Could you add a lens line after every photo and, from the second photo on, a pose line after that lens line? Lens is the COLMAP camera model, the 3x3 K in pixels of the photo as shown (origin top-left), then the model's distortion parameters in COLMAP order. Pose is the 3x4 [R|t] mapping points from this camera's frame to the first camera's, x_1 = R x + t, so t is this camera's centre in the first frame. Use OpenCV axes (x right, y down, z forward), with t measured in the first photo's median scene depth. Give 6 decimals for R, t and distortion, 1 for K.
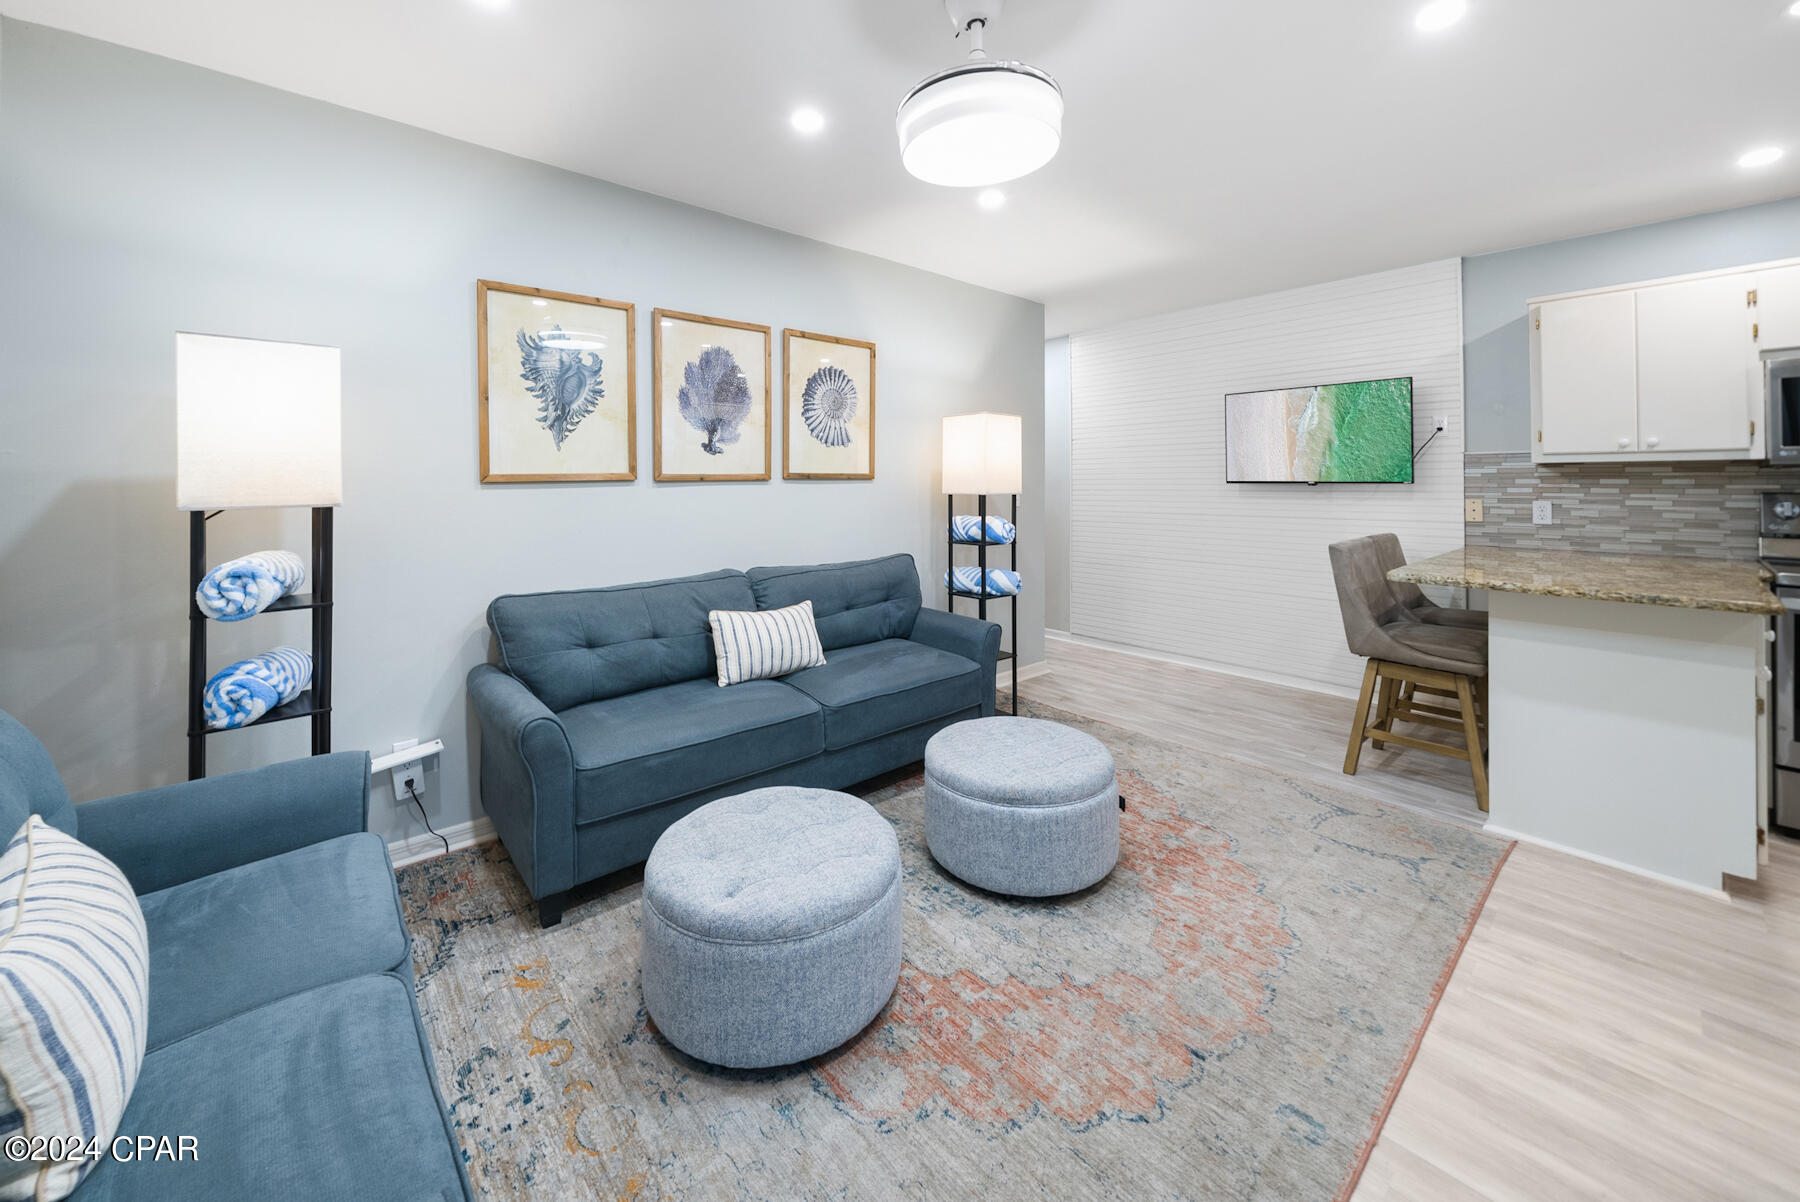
lens RADIAL K [[684.9, 0, 908.3], [0, 684.9, 468.4], [0, 0, 1]] dist [-0.002454, -0.000481]
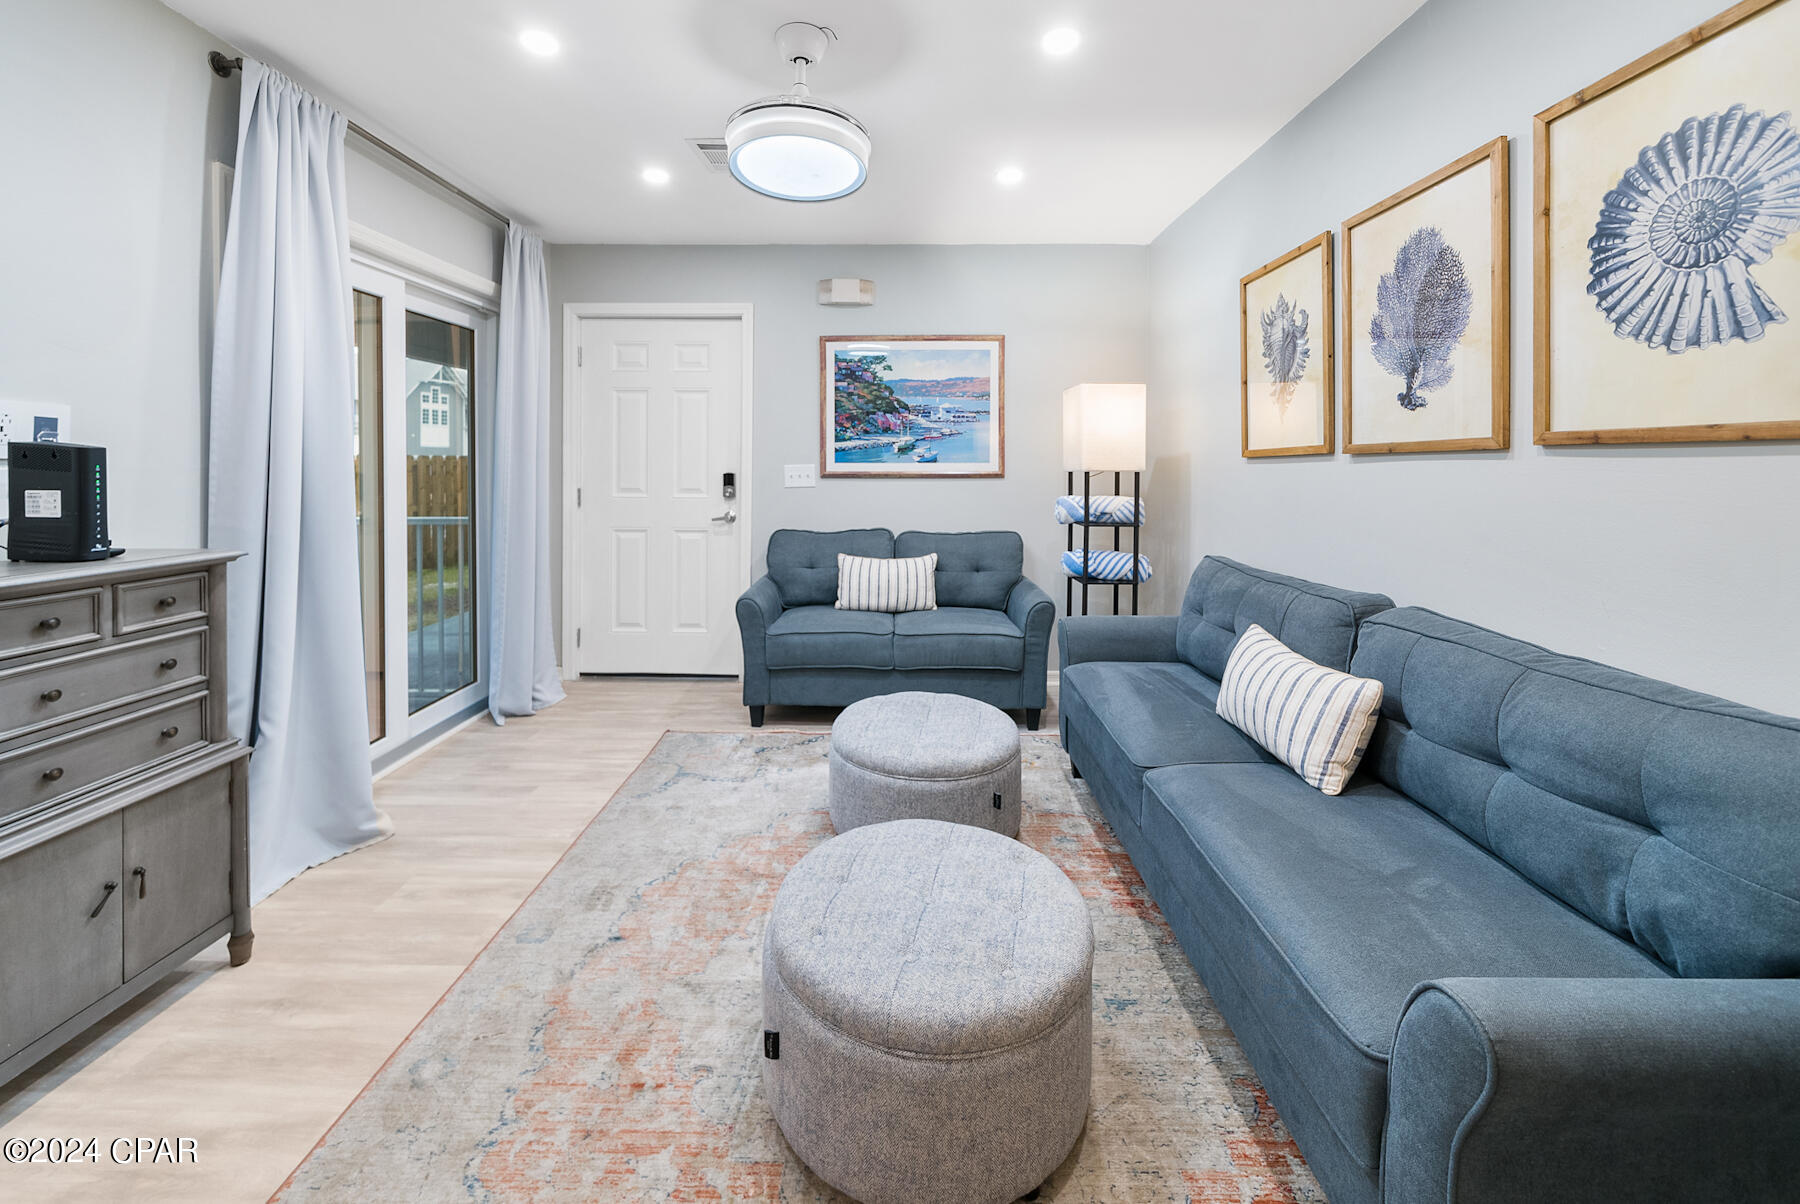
lens RADIAL K [[684.9, 0, 908.3], [0, 684.9, 469.4], [0, 0, 1]] dist [-0.002454, -0.000481]
pose [[-0.661523, 0.005514, -0.749904, 0.499527], [0.011329, 0.999932, -0.002641, 0.031161], [0.749839, -0.010243, -0.661541, 1.123675]]
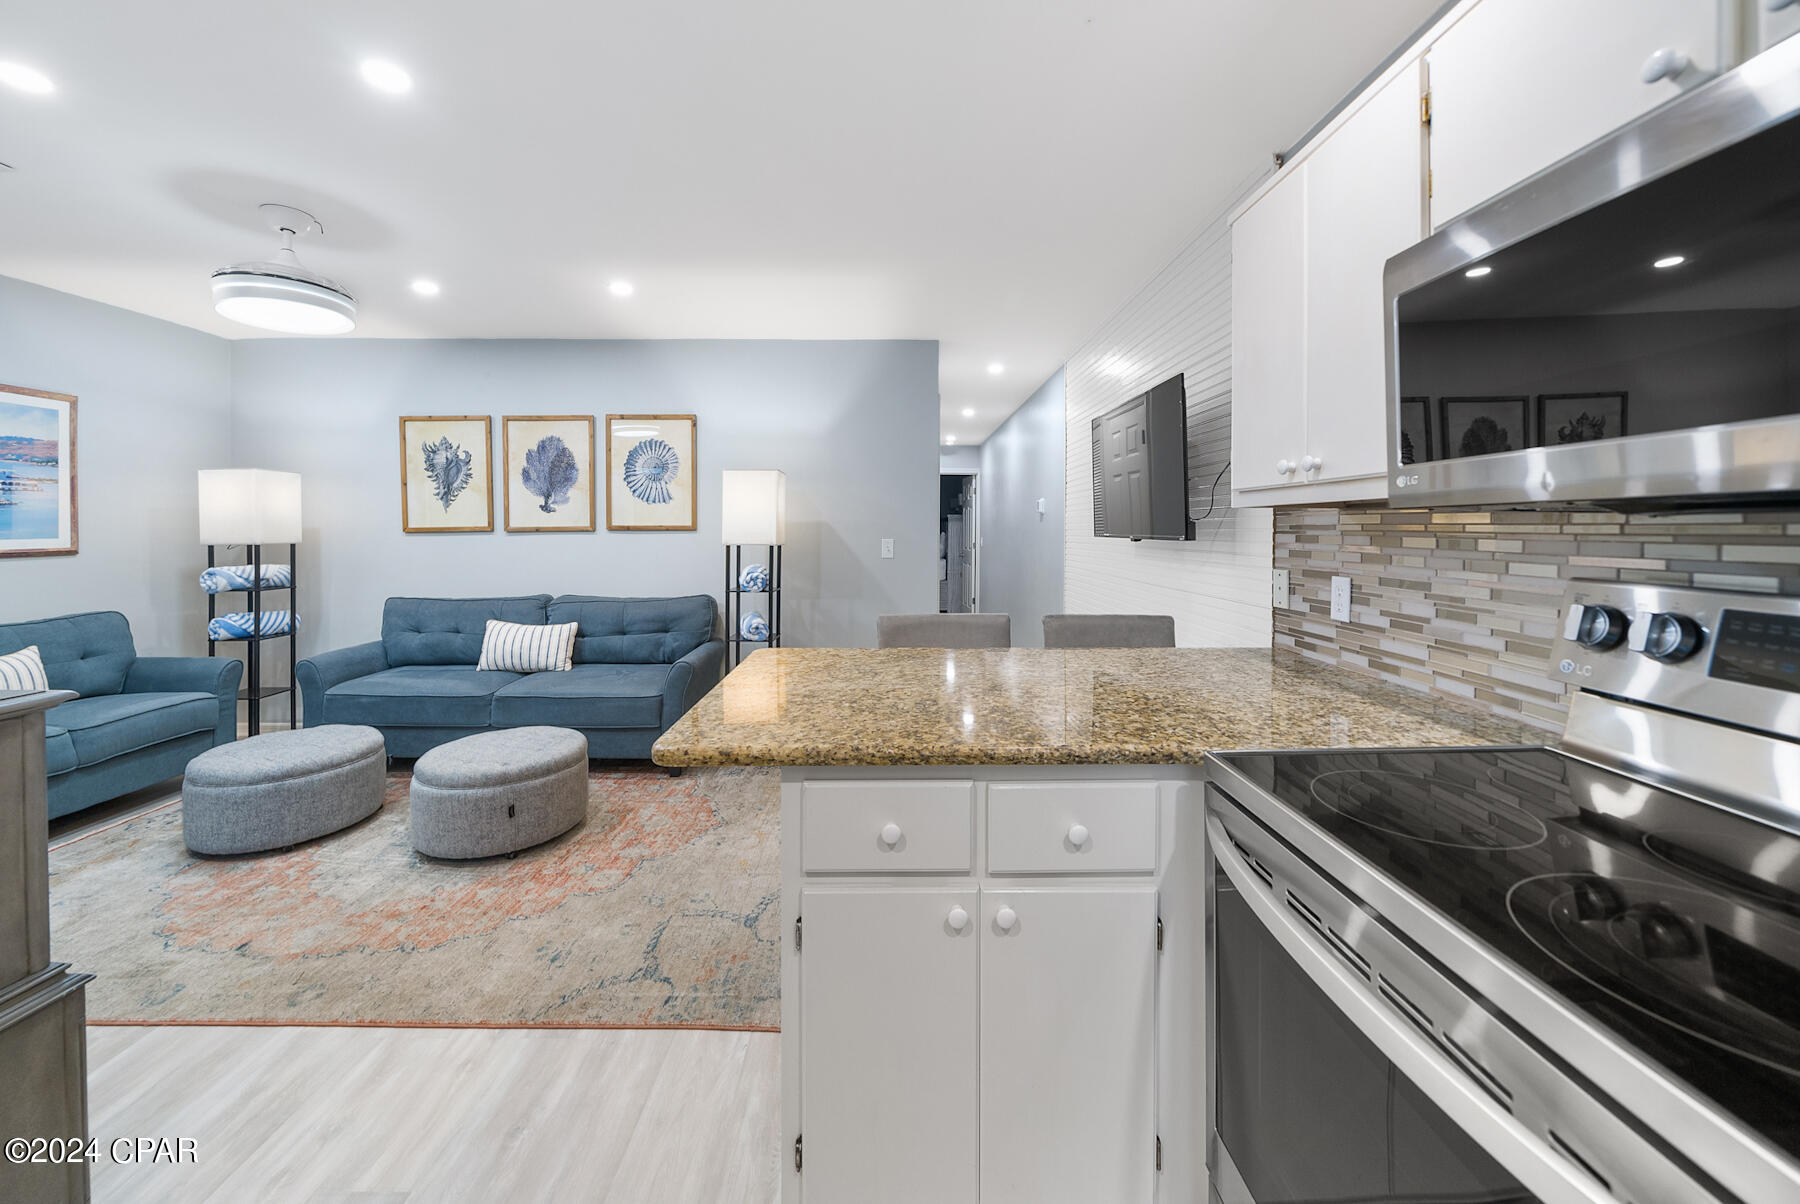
lens RADIAL K [[663.2, 0, 880.6], [0, 663.2, 526.7], [0, 0, 1]] dist [-0.001958, -0.000058]
pose [[0.752146, 0.001210, -0.658995, 1.191926], [0.010847, 0.999840, 0.014216, -0.003752], [0.658907, -0.017841, 0.752013, 0.446215]]
